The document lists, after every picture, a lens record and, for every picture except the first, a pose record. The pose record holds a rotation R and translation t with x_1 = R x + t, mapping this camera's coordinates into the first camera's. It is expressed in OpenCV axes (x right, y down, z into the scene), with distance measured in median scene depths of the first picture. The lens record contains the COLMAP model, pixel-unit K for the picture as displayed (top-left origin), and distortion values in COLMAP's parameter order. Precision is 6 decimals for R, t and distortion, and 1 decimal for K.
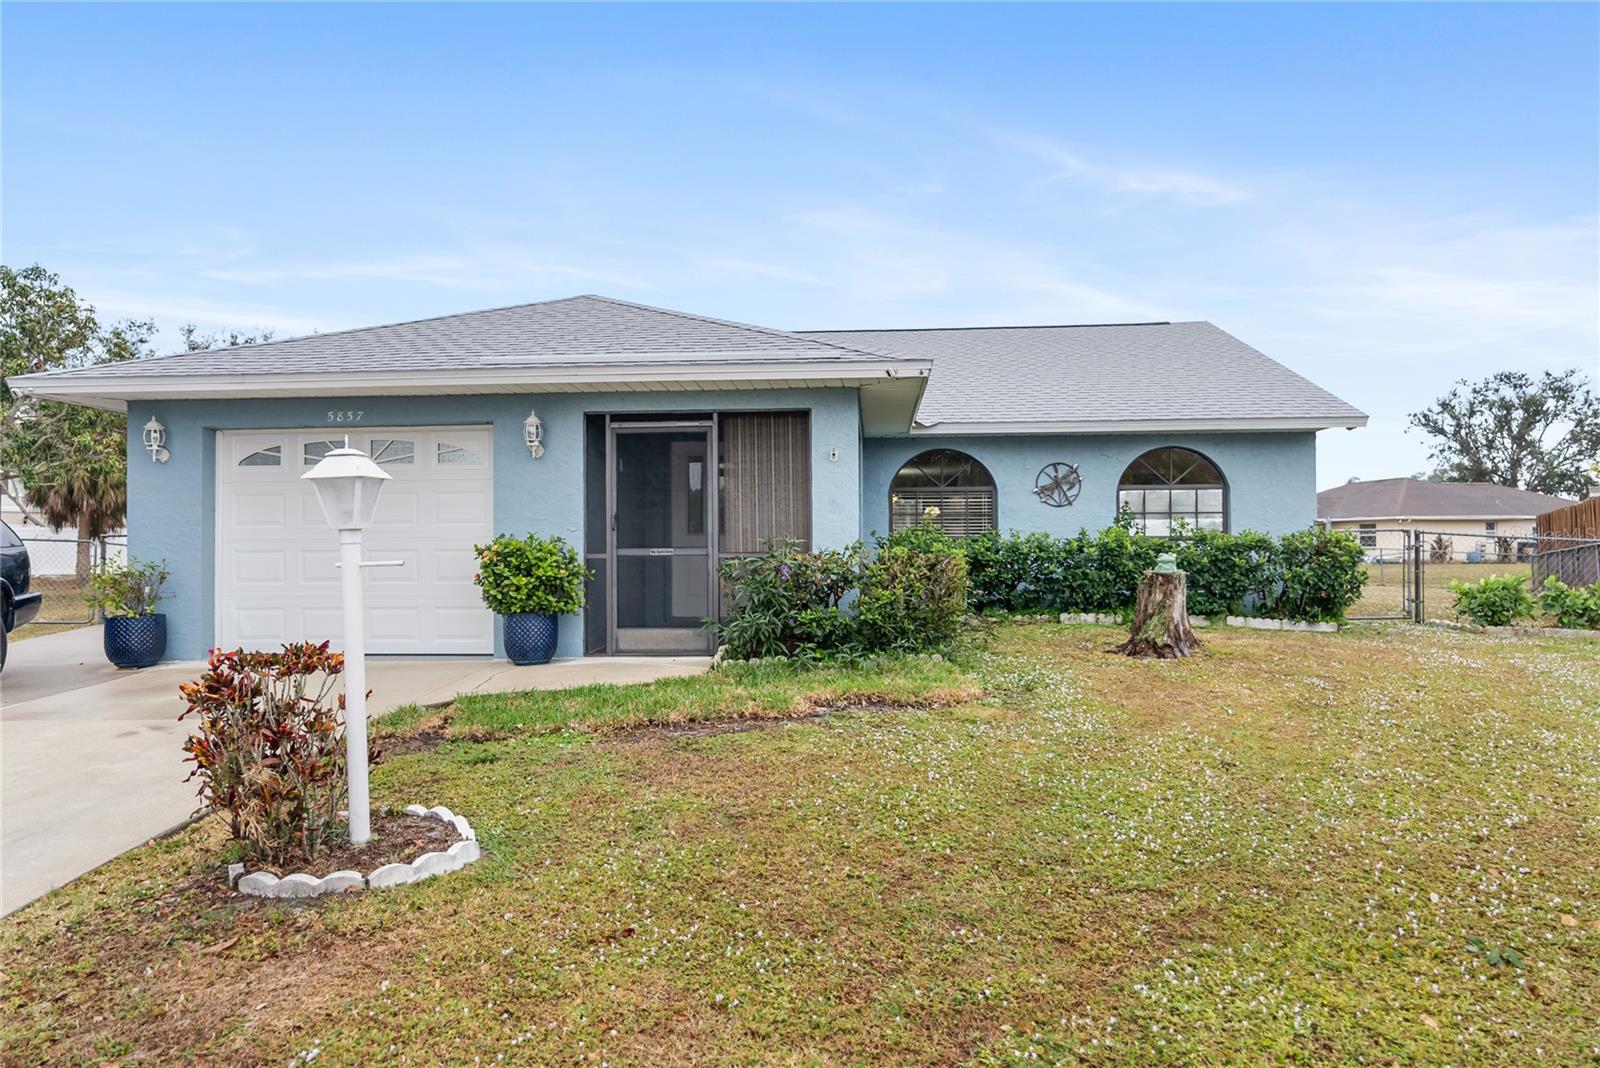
lens RADIAL K [[1015.0, 0, 799.8], [0, 1015.0, 513.1], [0, 0, 1]] dist [-0.000820, 0.003405]
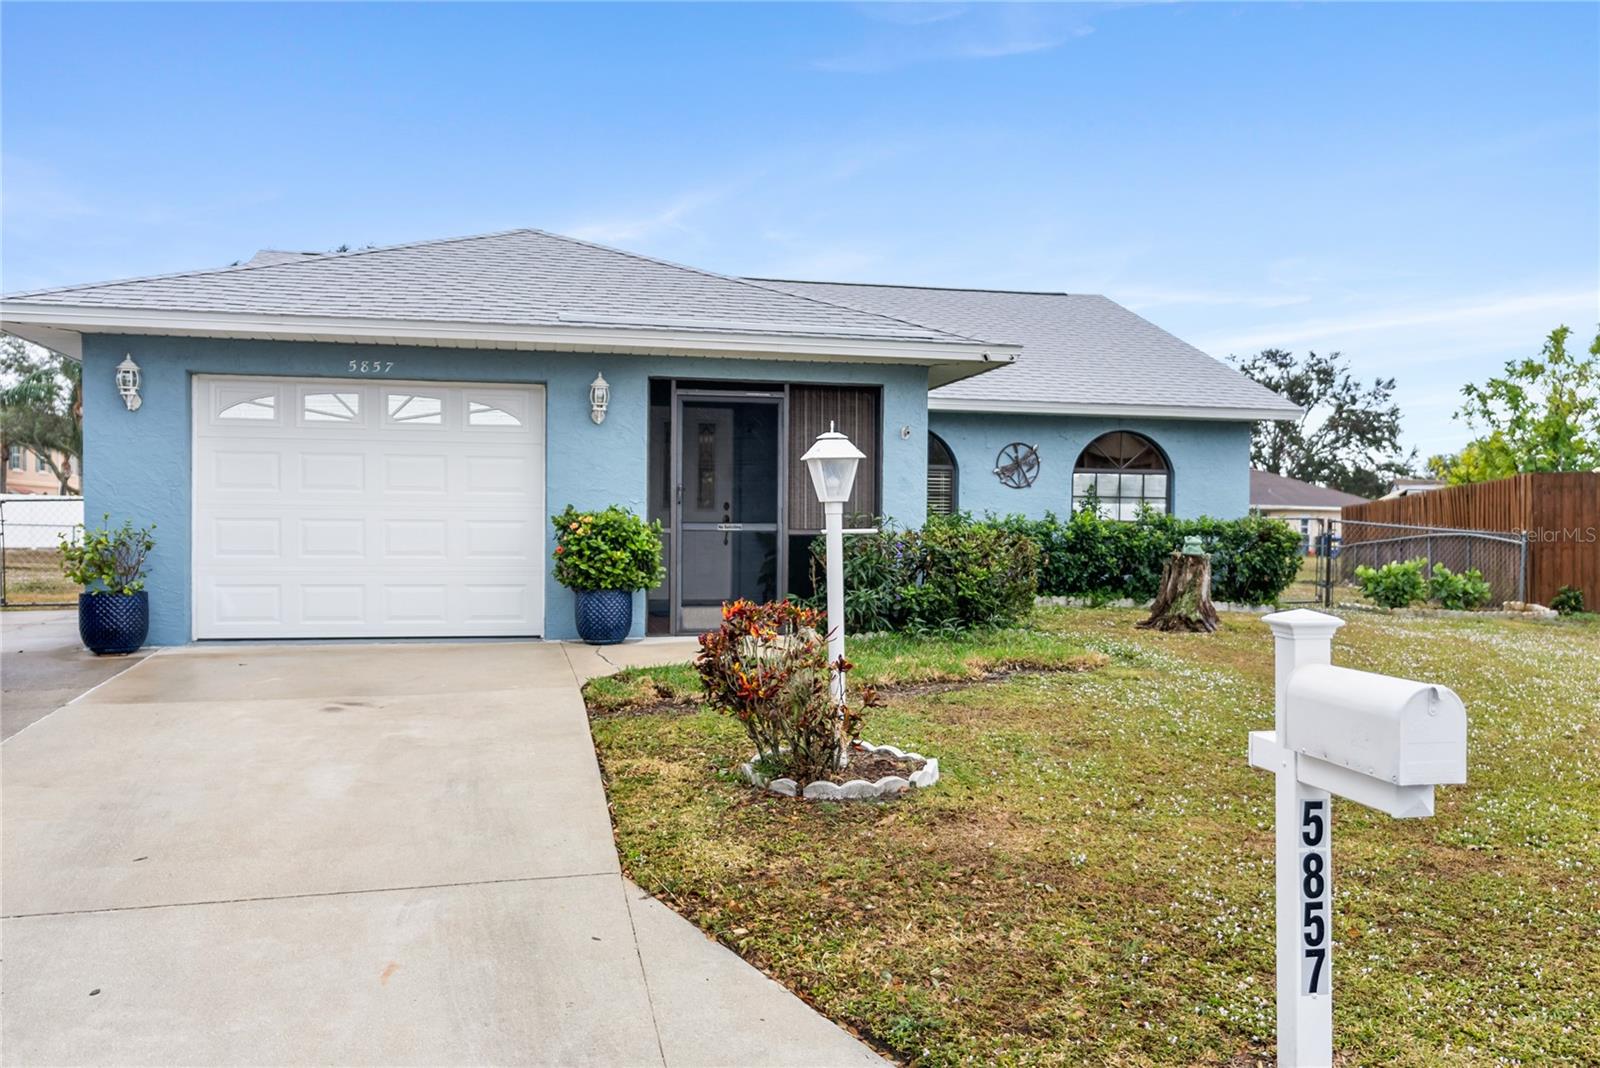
lens RADIAL K [[1333.2, 0, 800.0], [0, 1333.2, 534.0], [0, 0, 1]] dist [0.003980, -0.000640]
pose [[0.954722, 0.015280, 0.297106, -0.354565], [-0.026072, 0.999135, 0.032392, 0.001711], [-0.296354, -0.038672, 0.954295, -0.175478]]
